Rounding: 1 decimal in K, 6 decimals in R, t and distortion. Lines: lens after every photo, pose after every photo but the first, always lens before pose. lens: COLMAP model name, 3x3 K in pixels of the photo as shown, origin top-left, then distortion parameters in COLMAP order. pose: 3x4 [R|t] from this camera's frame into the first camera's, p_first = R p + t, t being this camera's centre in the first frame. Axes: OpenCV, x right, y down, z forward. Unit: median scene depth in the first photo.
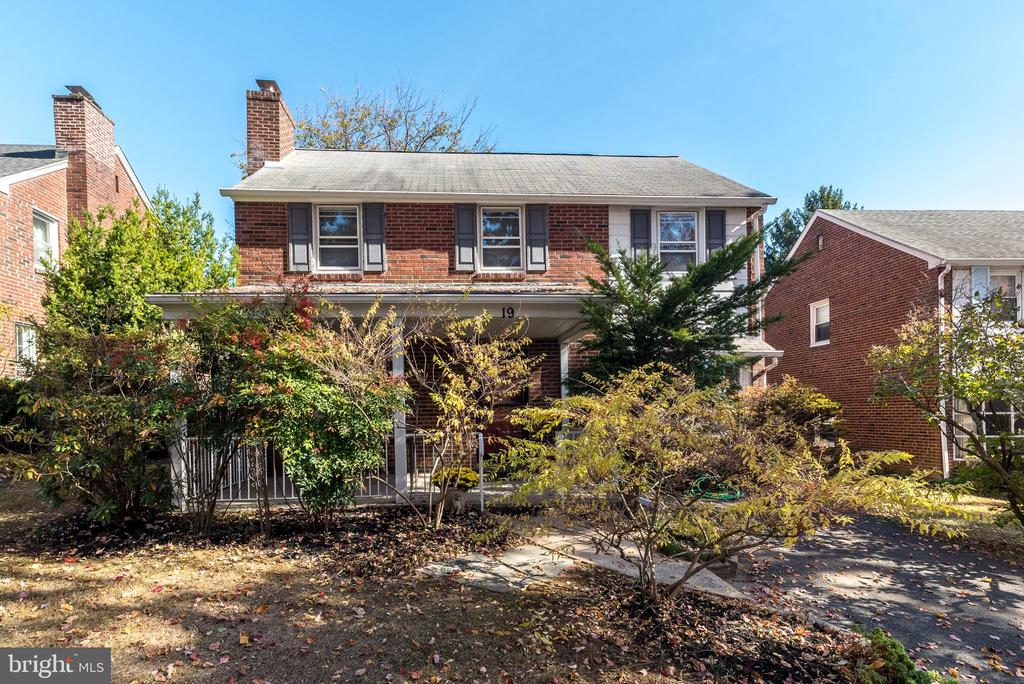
lens RADIAL K [[553.1, 0, 612.5], [0, 553.1, 432.2], [0, 0, 1]] dist [0.005085, 0.000206]
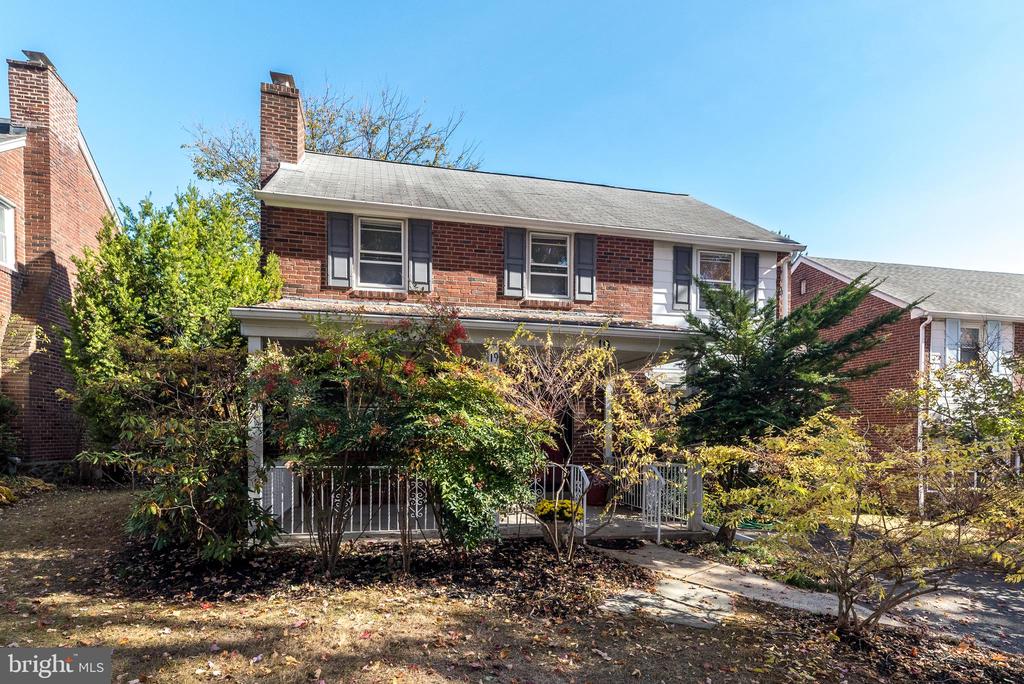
lens RADIAL K [[546.6, 0, 576.5], [0, 546.6, 461.8], [0, 0, 1]] dist [0.002611, 0.000632]
pose [[0.988182, 0.015970, 0.152448, -0.298439], [-0.018054, 0.999761, 0.012297, -0.012910], [-0.152215, -0.014904, 0.988235, 0.022356]]
